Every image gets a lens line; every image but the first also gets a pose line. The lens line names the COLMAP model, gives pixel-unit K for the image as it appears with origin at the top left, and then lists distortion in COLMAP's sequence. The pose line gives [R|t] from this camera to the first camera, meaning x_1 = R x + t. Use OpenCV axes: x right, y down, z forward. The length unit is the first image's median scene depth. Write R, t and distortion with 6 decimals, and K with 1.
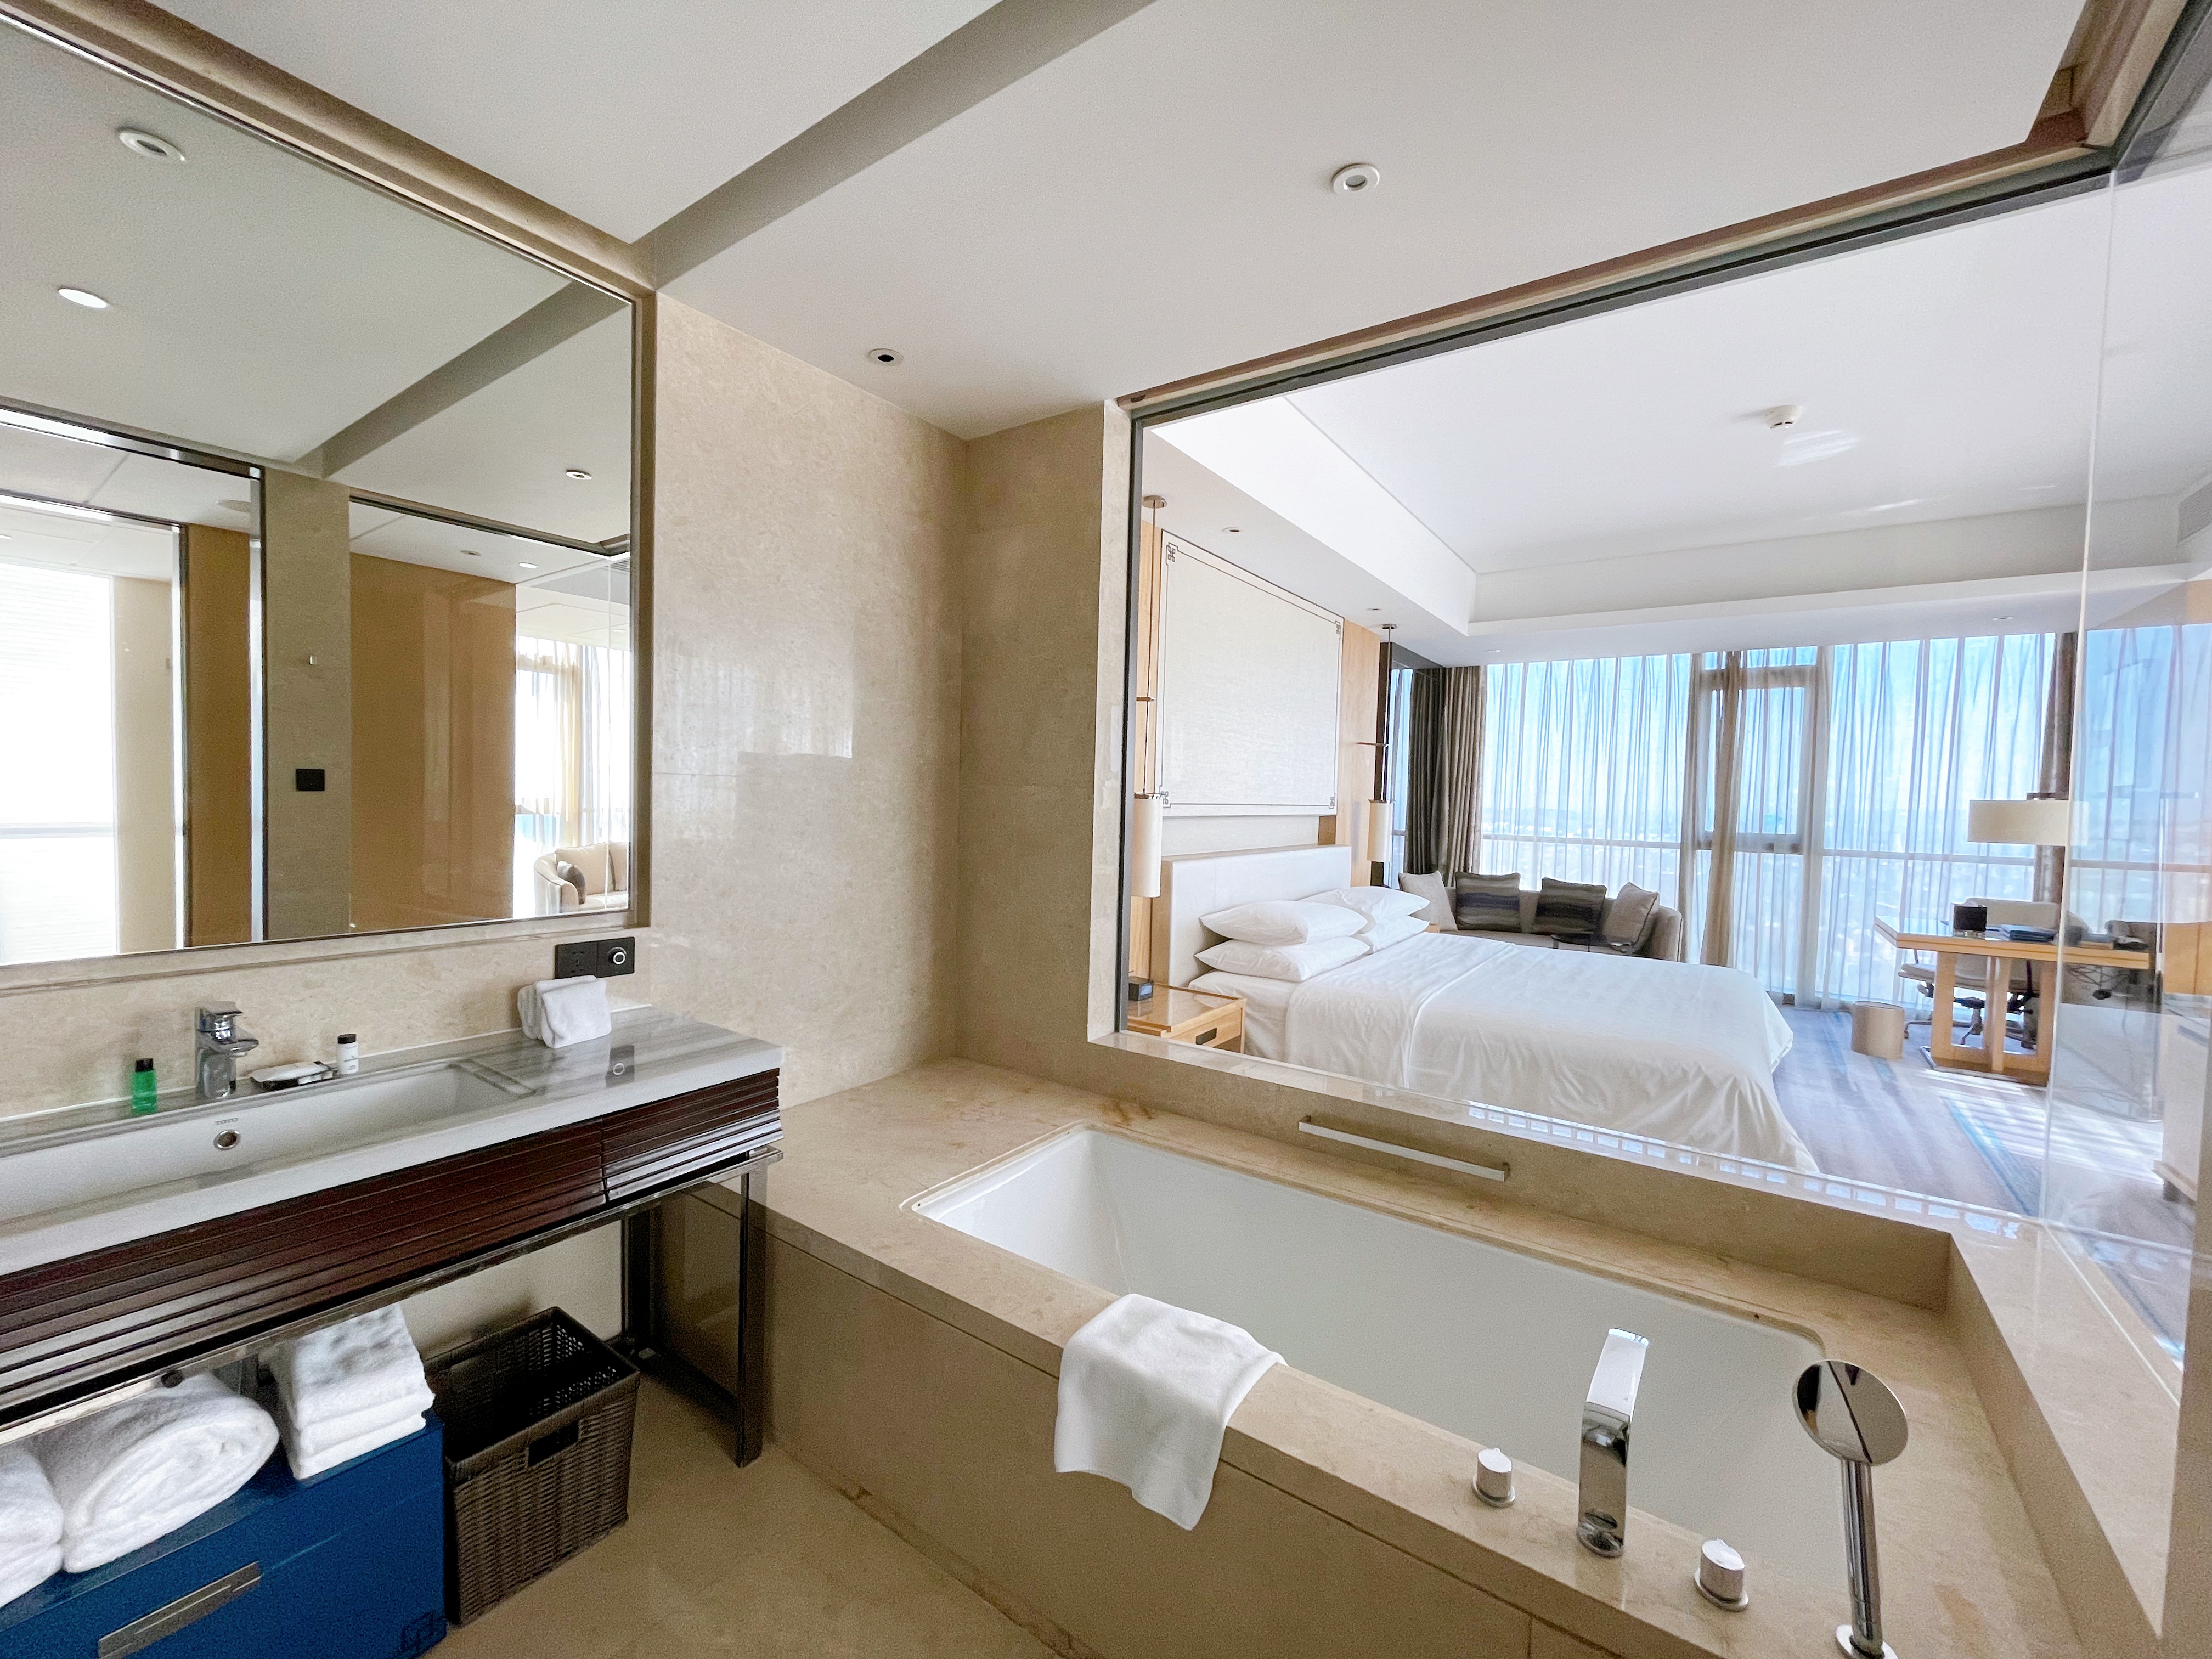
lens RADIAL K [[902.0, 0, 1106.0], [0, 902.0, 829.5], [0, 0, 1]] dist [-0.002841, -0.000450]
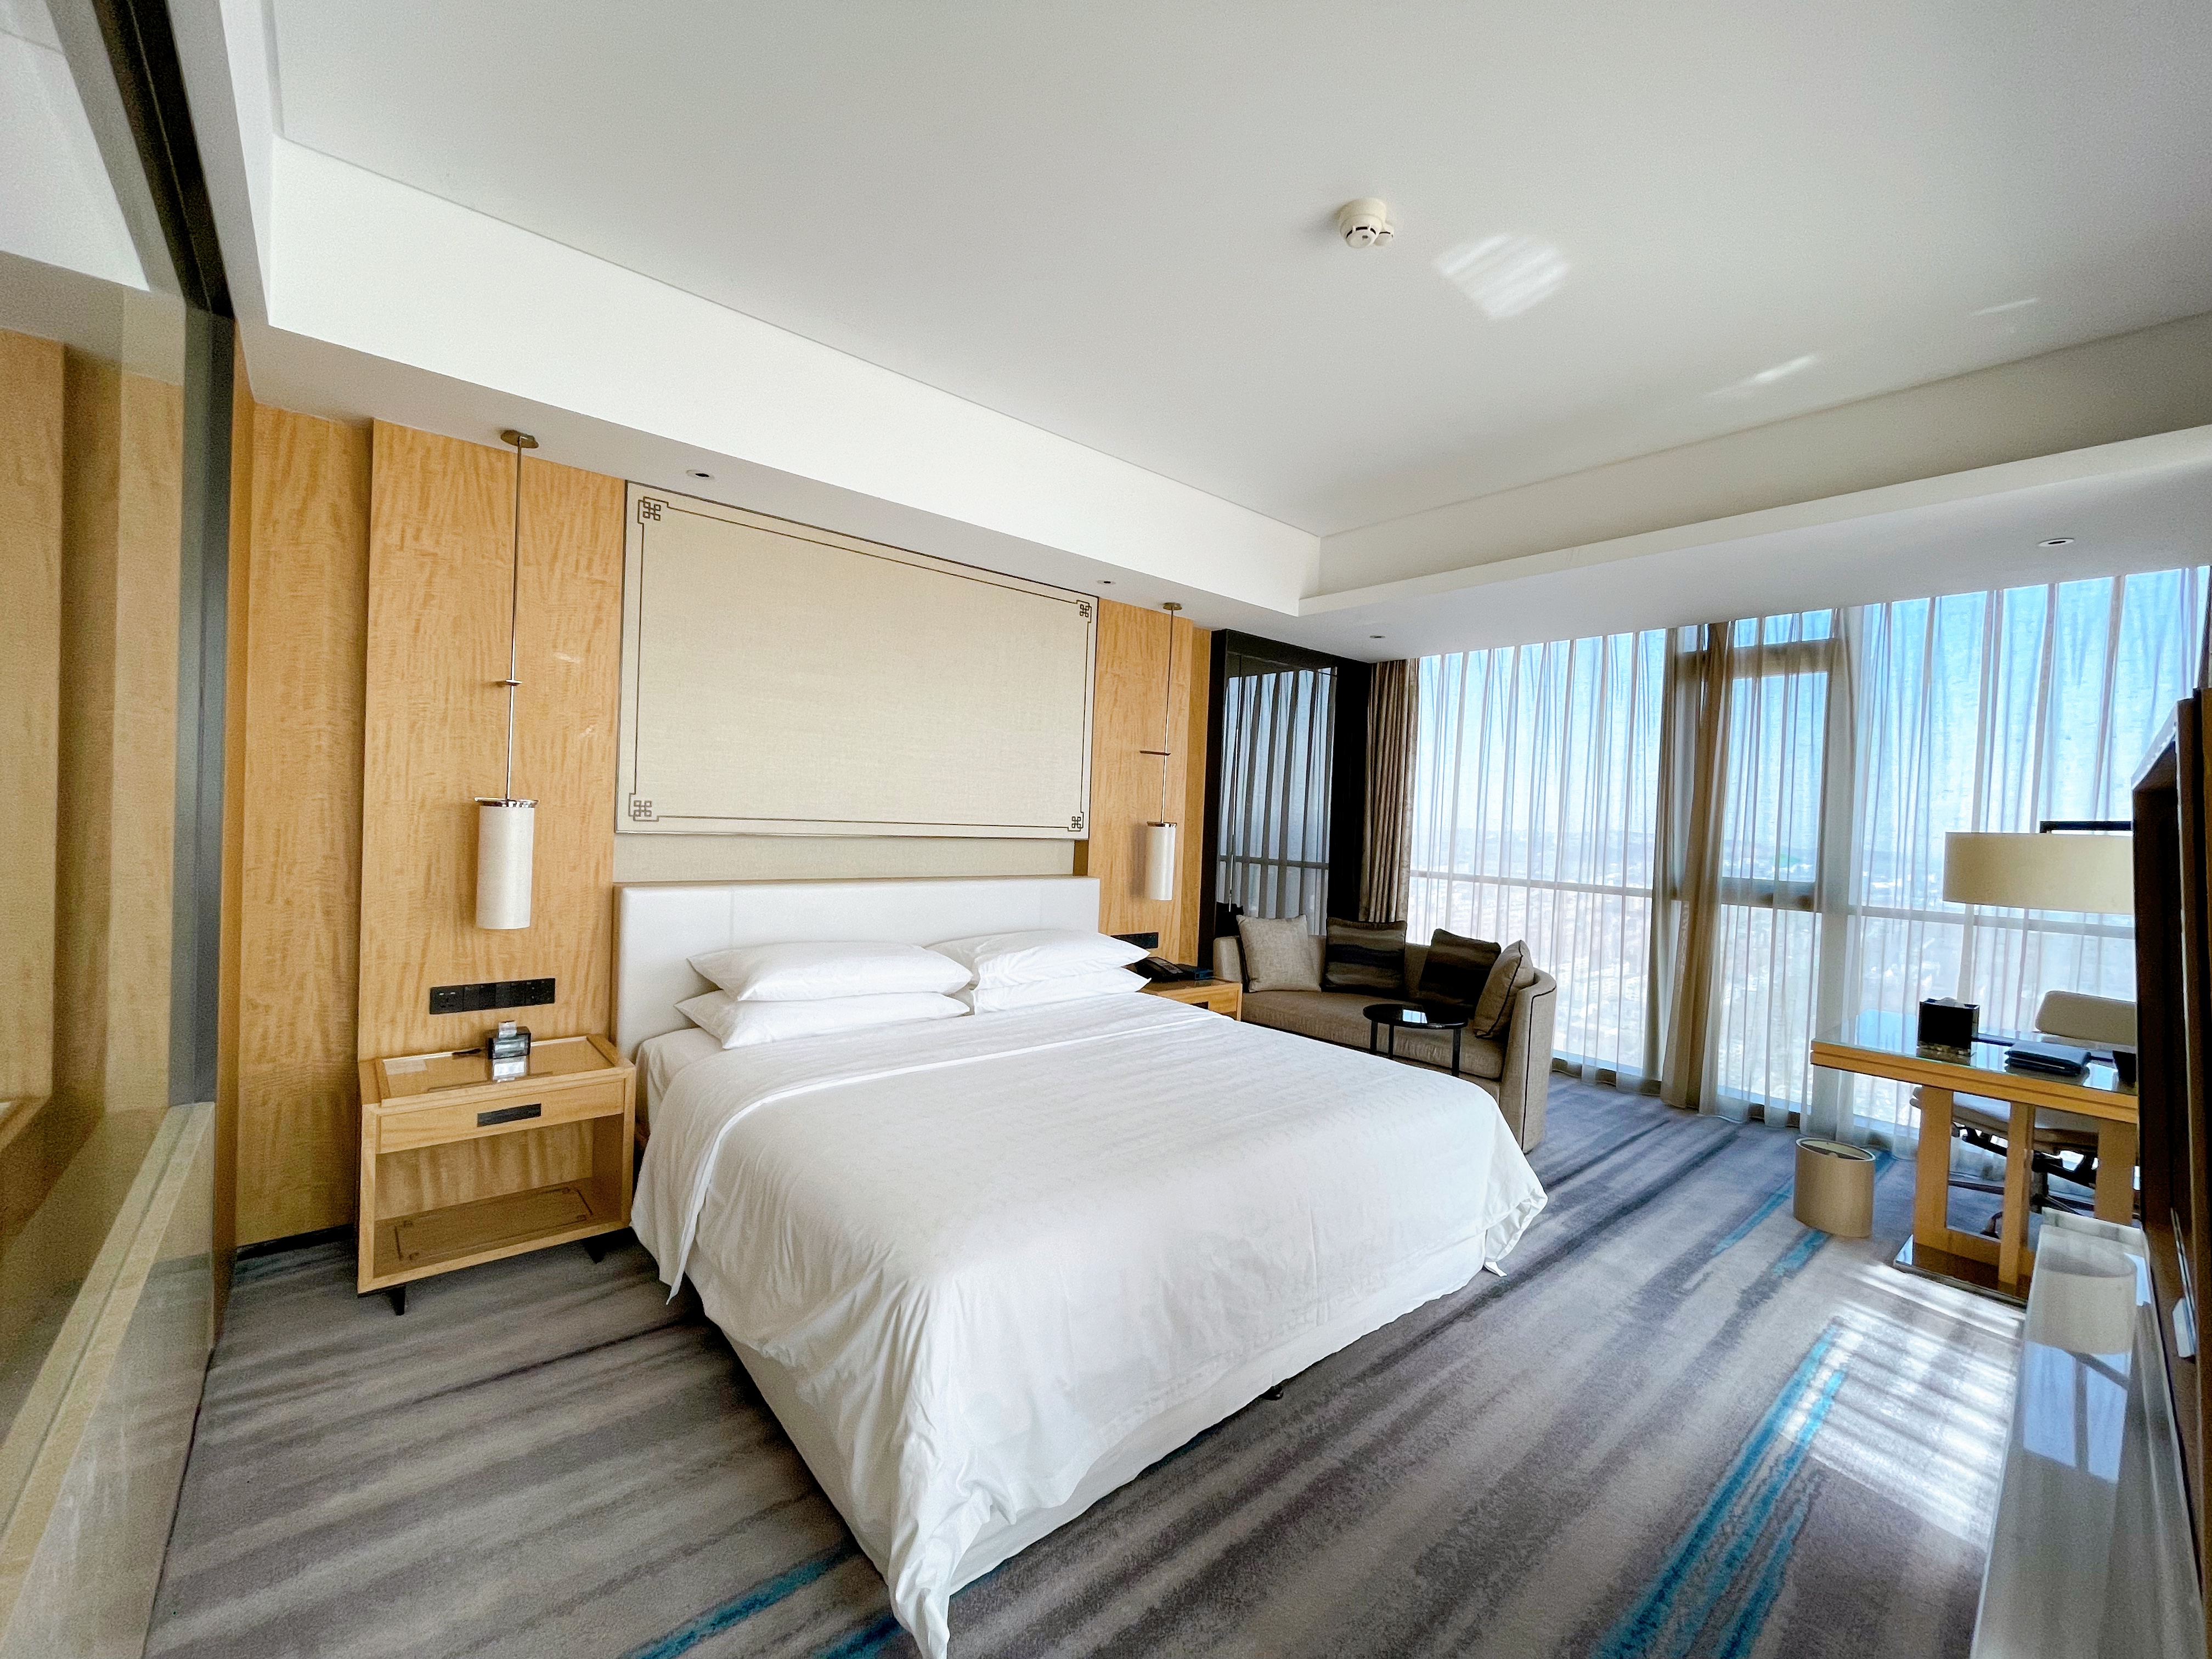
lens RADIAL K [[902.0, 0, 1106.0], [0, 902.0, 829.5], [0, 0, 1]] dist [-0.002841, -0.000450]
pose [[0.967936, 0.018275, -0.250530, 0.424643], [-0.025780, 0.999311, -0.026708, -0.002961], [0.249869, 0.032310, 0.967740, 0.198671]]
